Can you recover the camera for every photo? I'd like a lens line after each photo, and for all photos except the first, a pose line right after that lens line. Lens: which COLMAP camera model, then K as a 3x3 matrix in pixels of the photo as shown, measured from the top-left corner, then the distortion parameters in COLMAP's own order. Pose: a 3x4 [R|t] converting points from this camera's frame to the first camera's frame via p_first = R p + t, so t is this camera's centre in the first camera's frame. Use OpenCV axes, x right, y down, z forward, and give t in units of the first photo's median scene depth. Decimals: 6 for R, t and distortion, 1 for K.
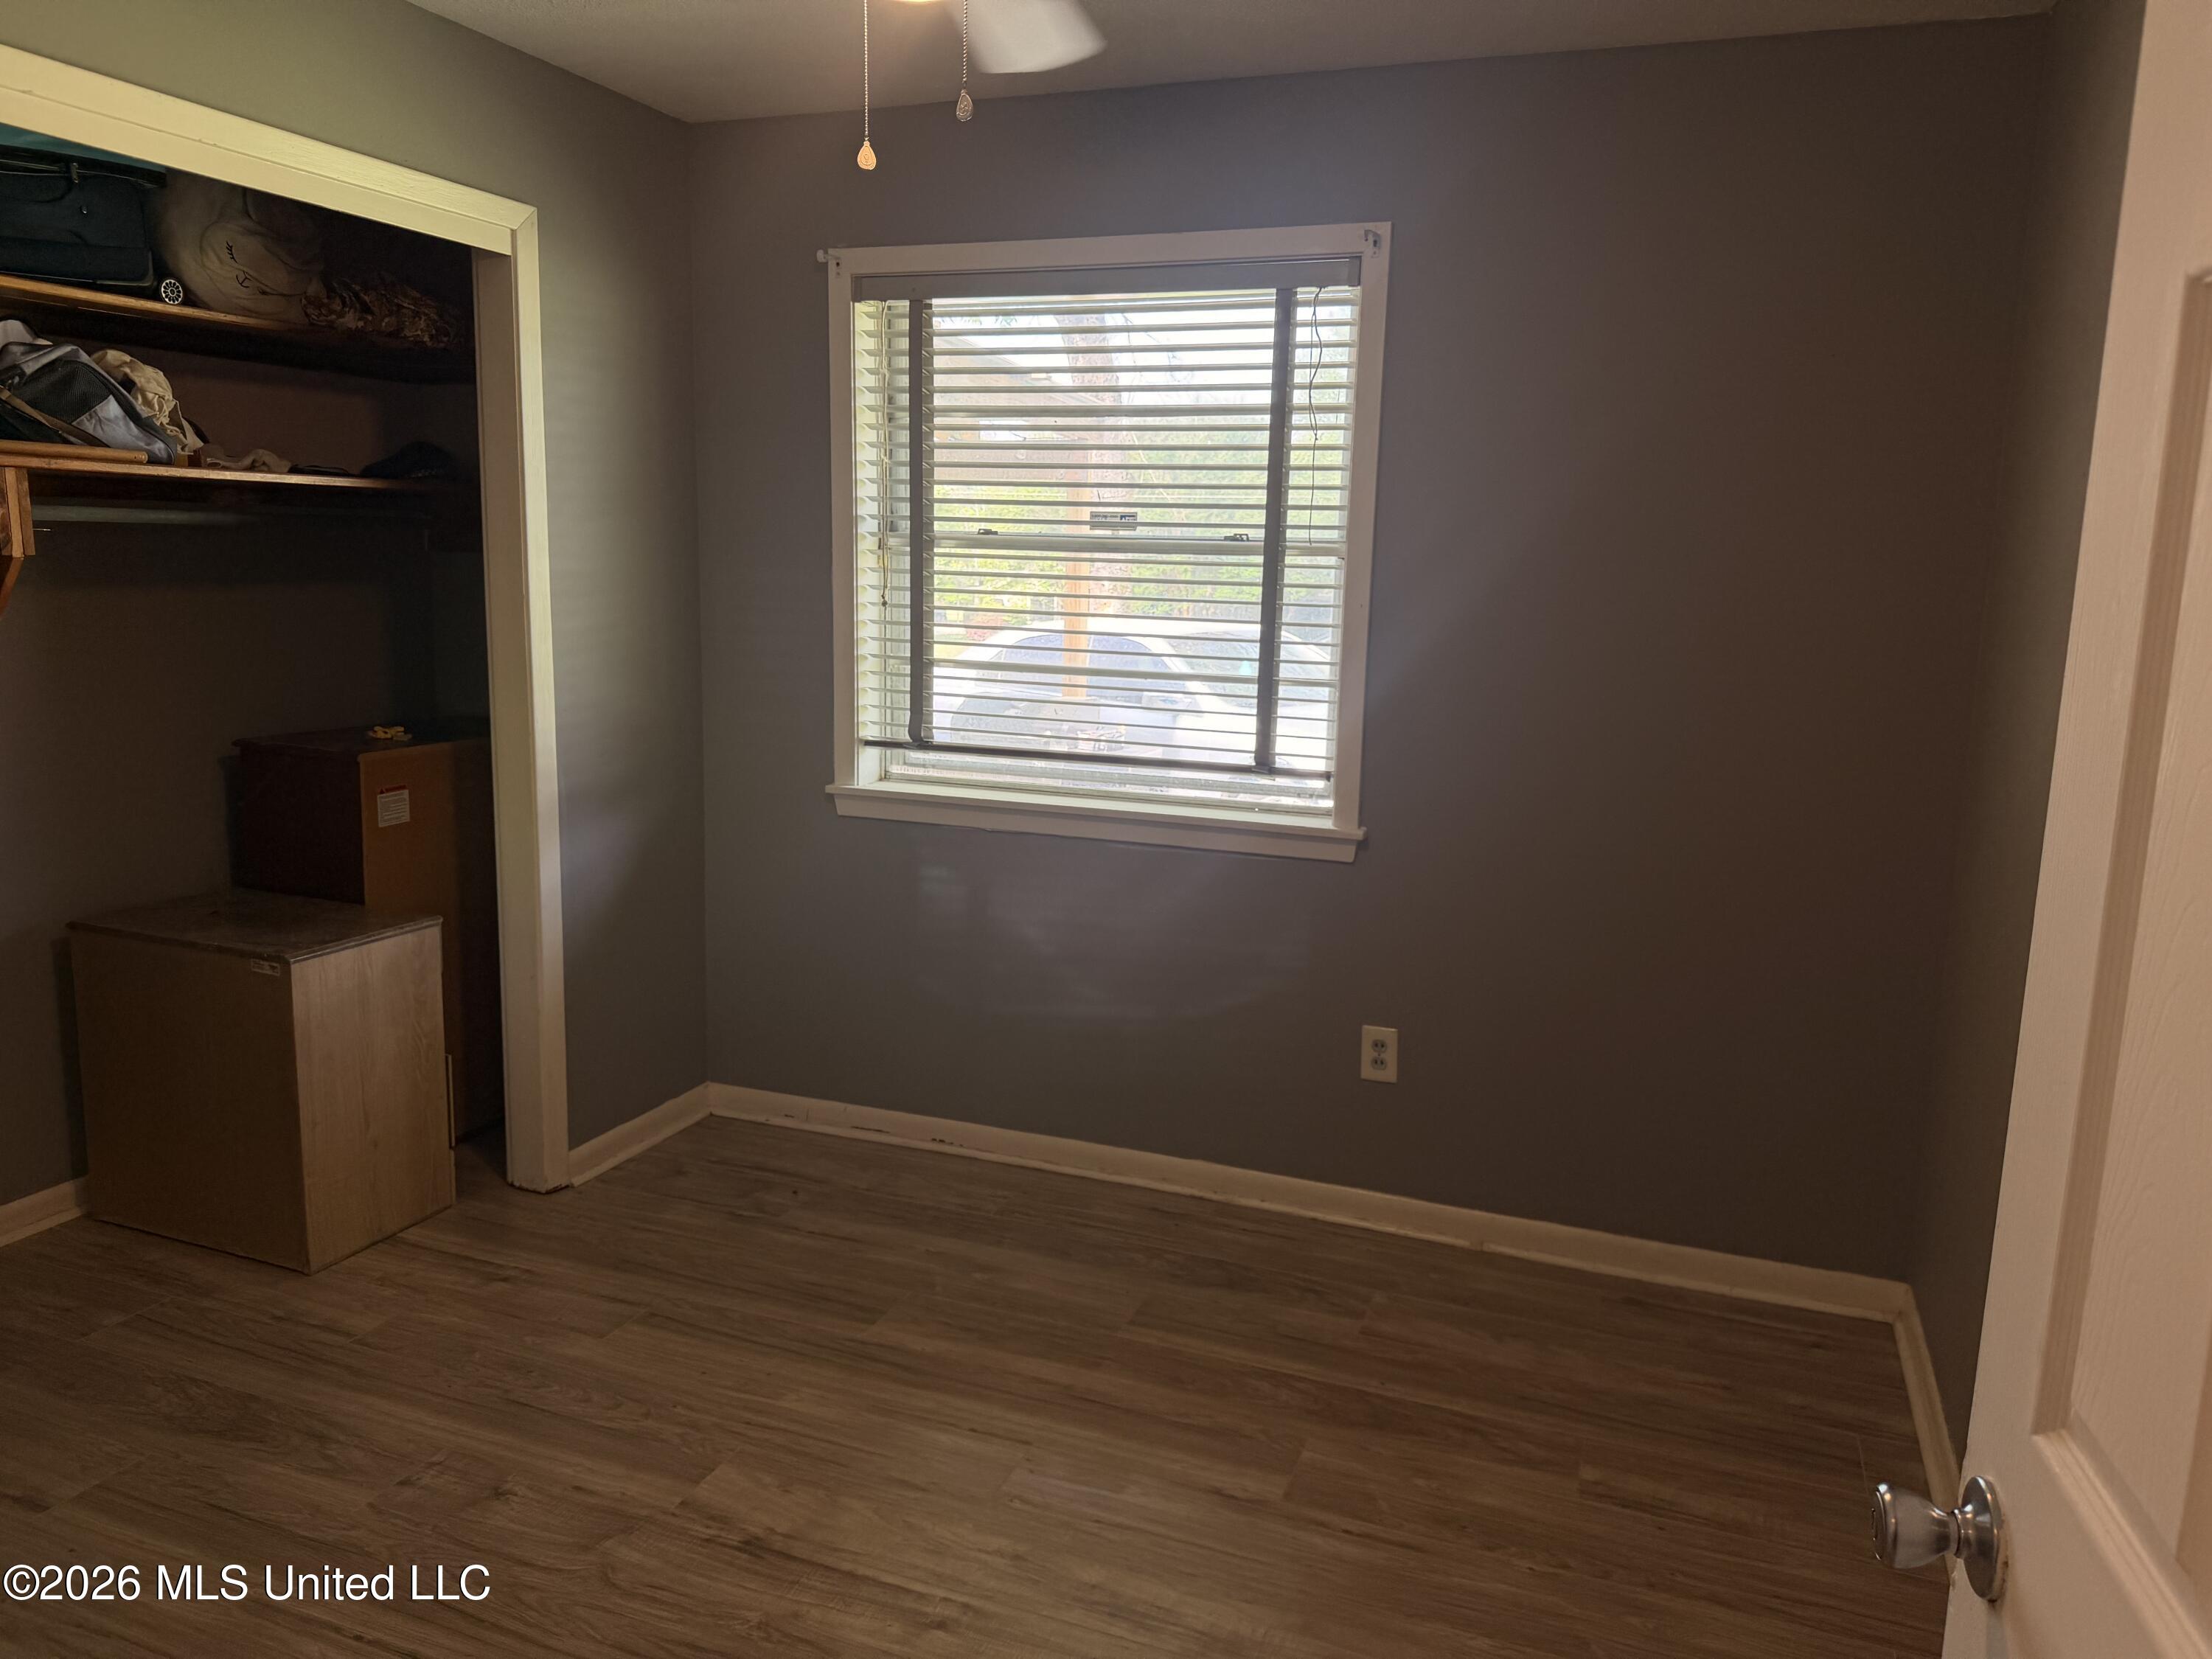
lens RADIAL K [[1594.2, 0, 1127.1], [0, 1594.2, 813.0], [0, 0, 1]] dist [0.058151, -0.051397]
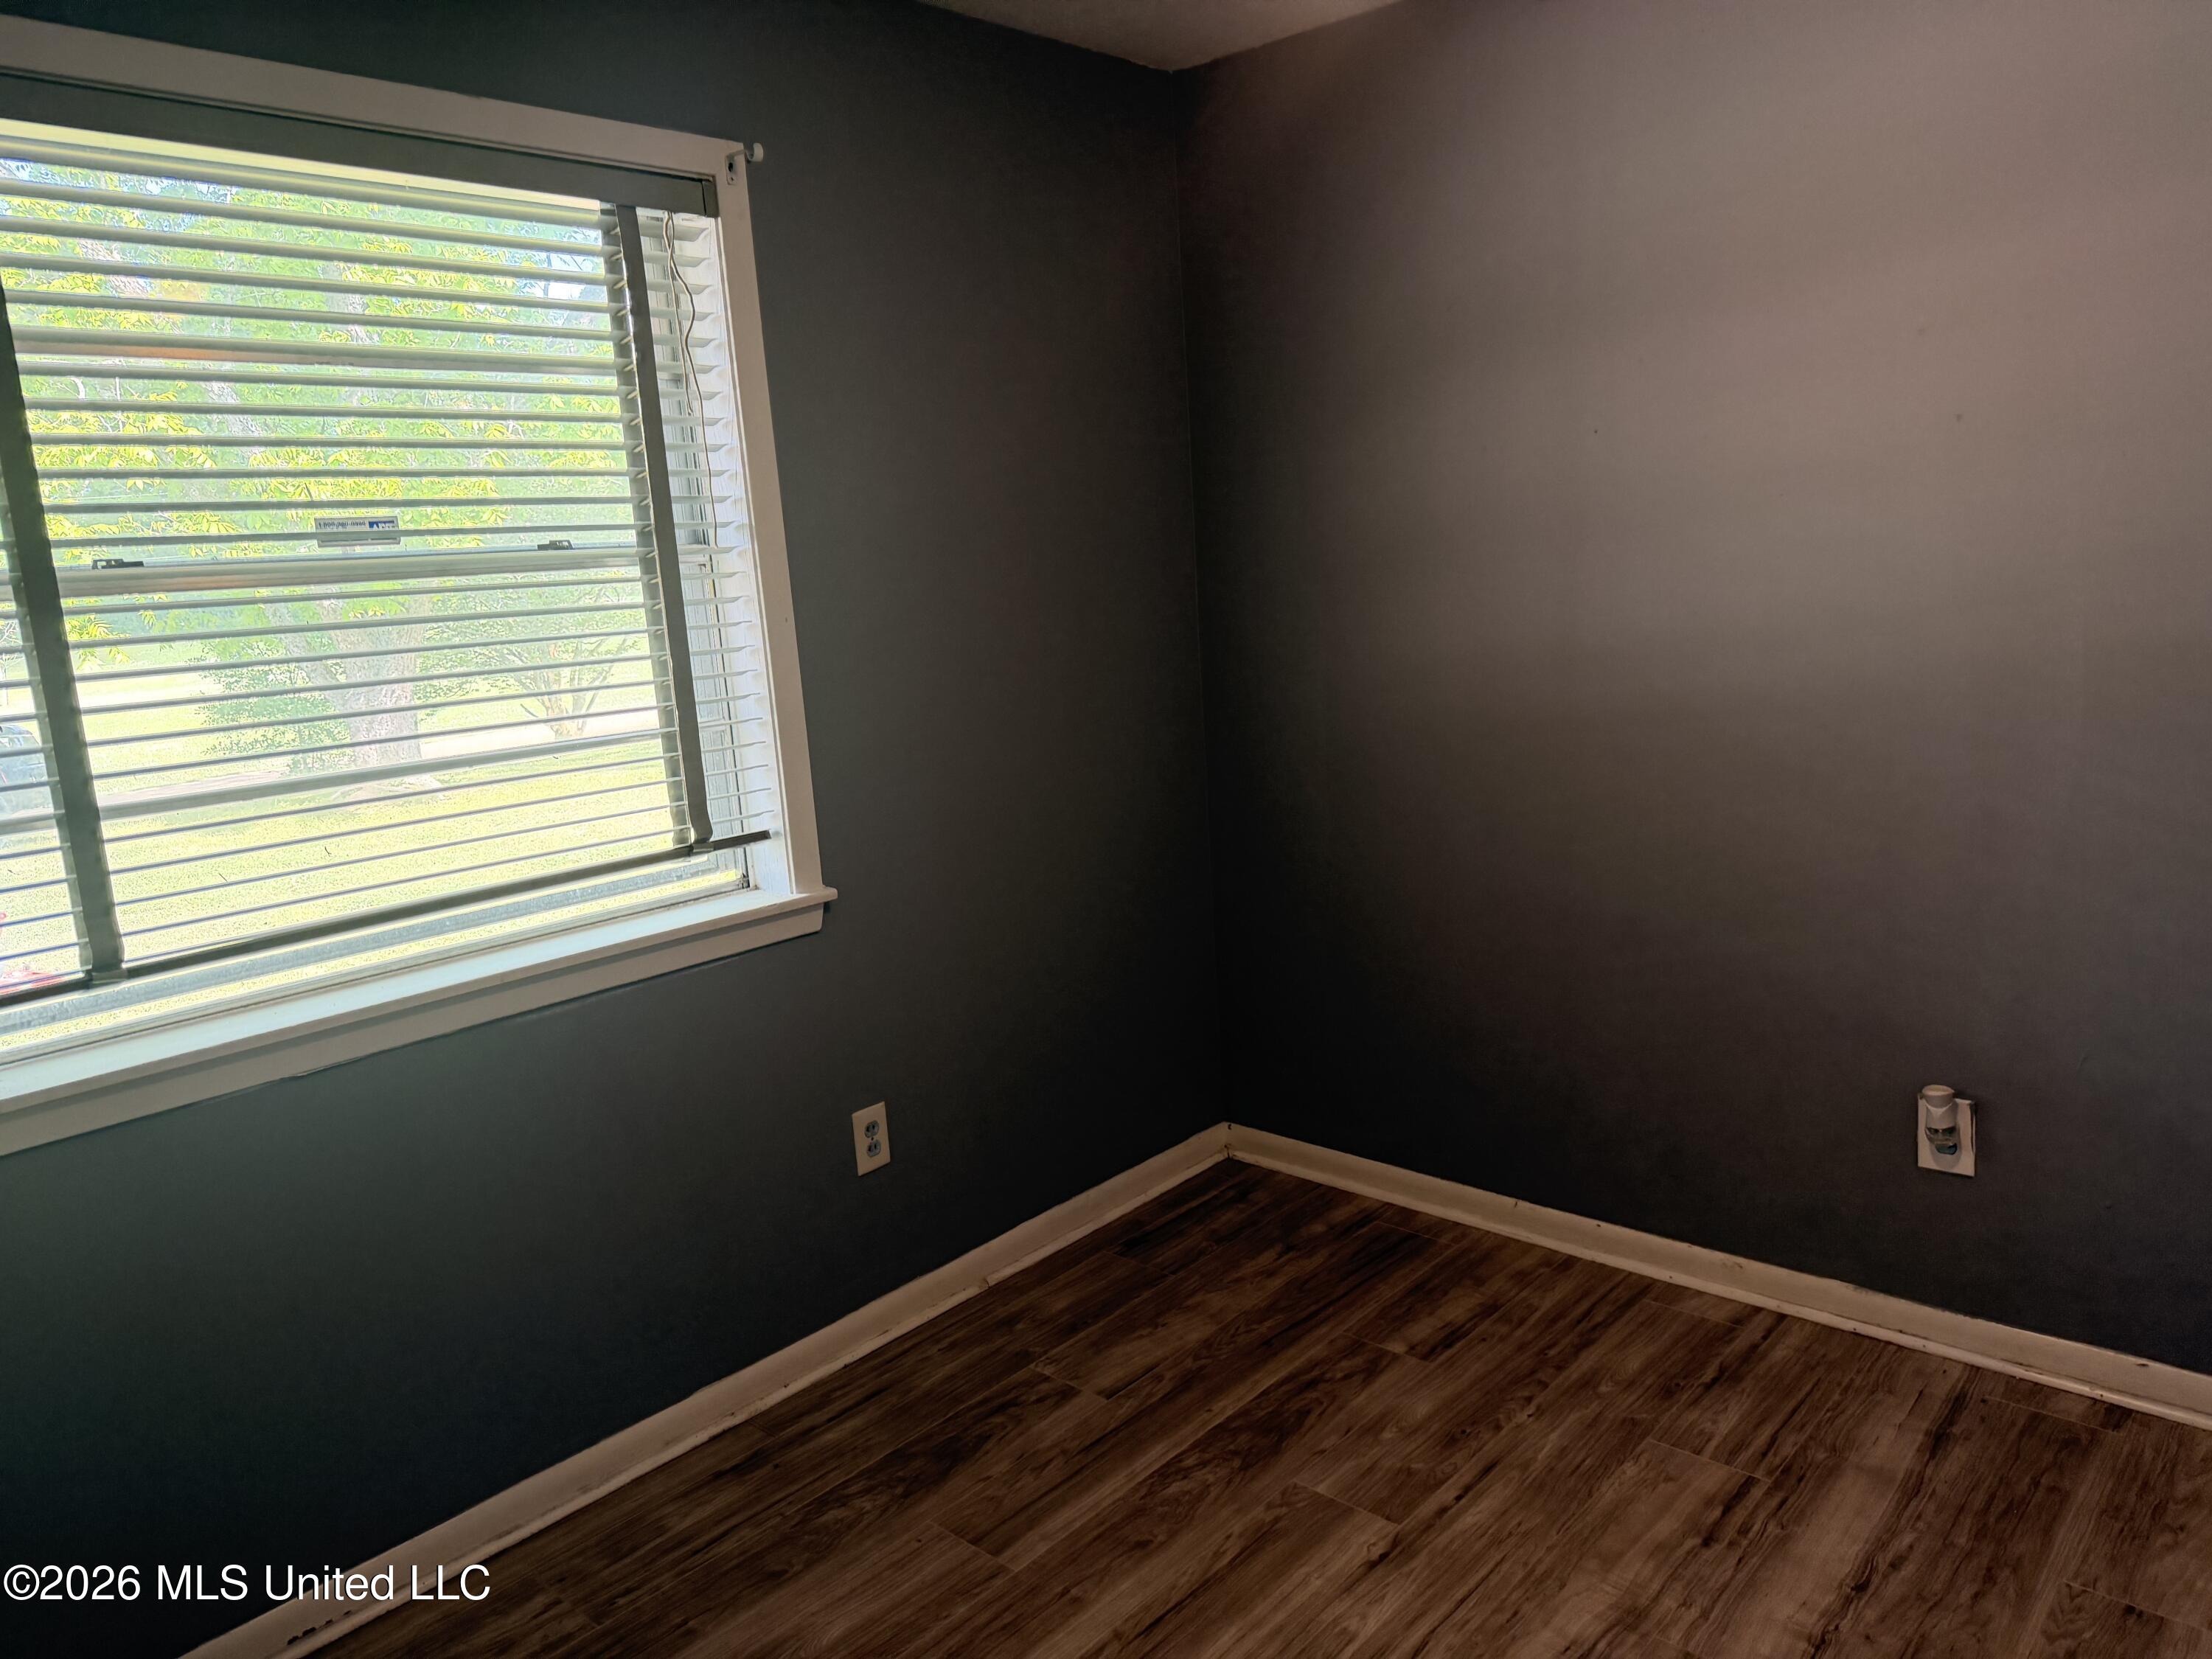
lens RADIAL K [[1594.2, 0, 1122.0], [0, 1594.2, 818.6], [0, 0, 1]] dist [0.058151, -0.051397]
pose [[0.321240, -0.209754, 0.923476, -0.583824], [0.194944, 0.968923, 0.152263, -0.125719], [-0.926716, 0.131114, 0.352147, 0.580653]]
